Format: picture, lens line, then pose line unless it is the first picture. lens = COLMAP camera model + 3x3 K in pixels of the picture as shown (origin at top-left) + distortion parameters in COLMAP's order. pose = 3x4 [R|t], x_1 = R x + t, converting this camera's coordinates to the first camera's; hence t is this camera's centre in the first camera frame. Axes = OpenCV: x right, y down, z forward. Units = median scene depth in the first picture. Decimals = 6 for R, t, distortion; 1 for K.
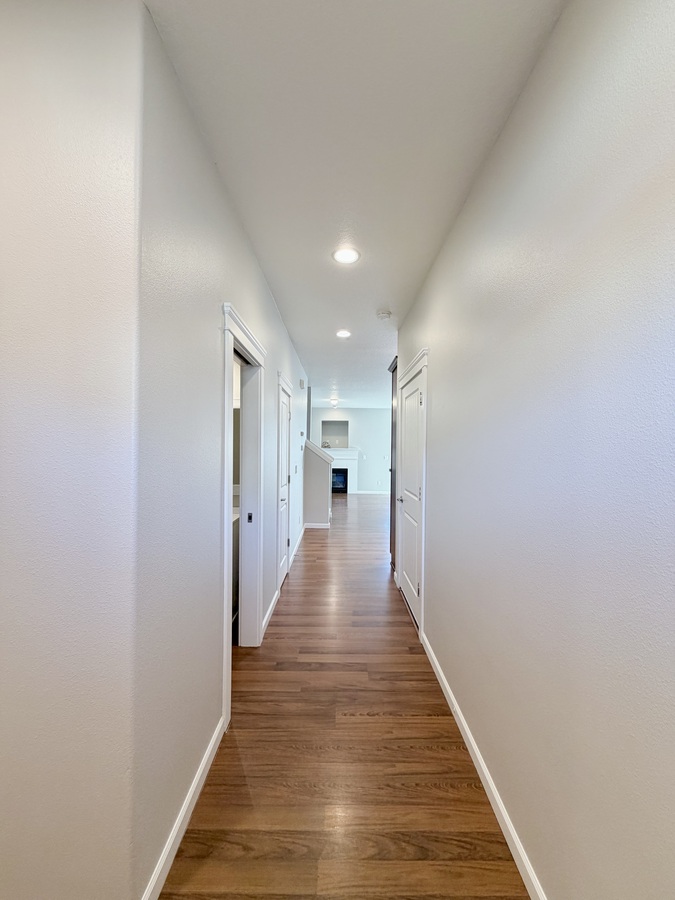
lens RADIAL K [[357.3, 0, 334.8], [0, 357.3, 450.5], [0, 0, 1]] dist [-0.001219, 0.000064]
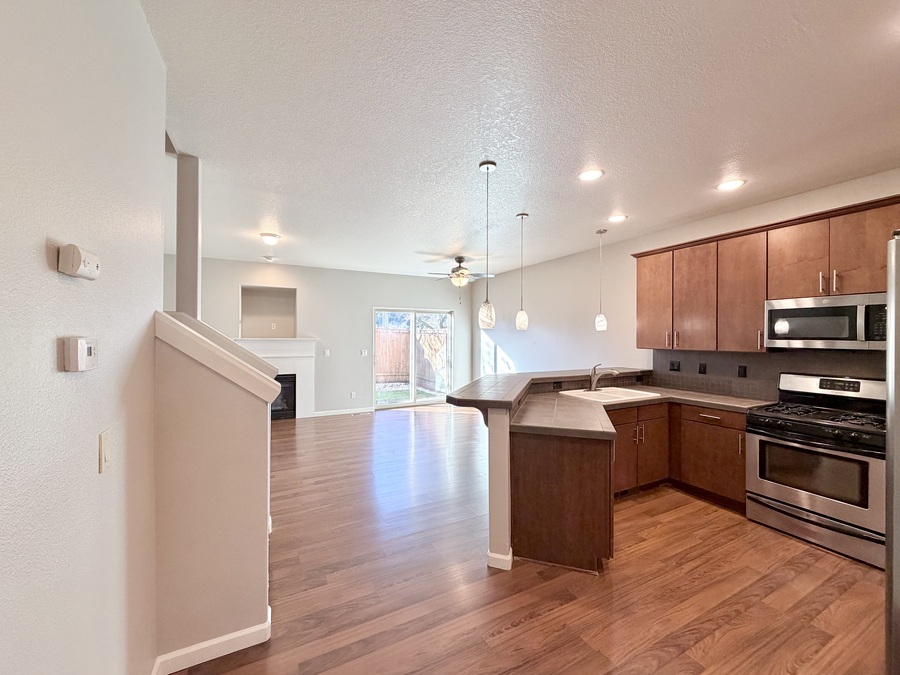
lens RADIAL K [[357.3, 0, 448.4], [0, 357.3, 337.6], [0, 0, 1]] dist [-0.001219, 0.000064]
pose [[0.886951, -0.013765, 0.461658, -0.017636], [0.012408, 0.999905, 0.005973, -0.011774], [-0.461696, 0.000430, 0.887038, 0.691763]]
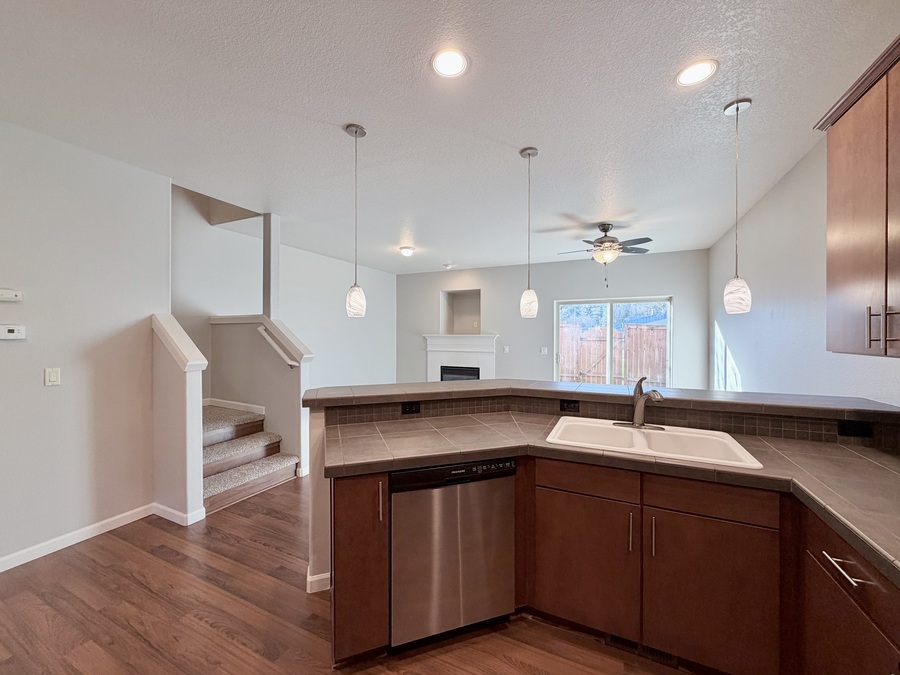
lens RADIAL K [[357.3, 0, 450.2], [0, 357.3, 338.8], [0, 0, 1]] dist [-0.001219, 0.000064]
pose [[0.906410, -0.008399, -0.422315, 0.436454], [0.007999, 0.999964, -0.002720, 0.004709], [0.422323, -0.000912, 0.906445, 0.750820]]
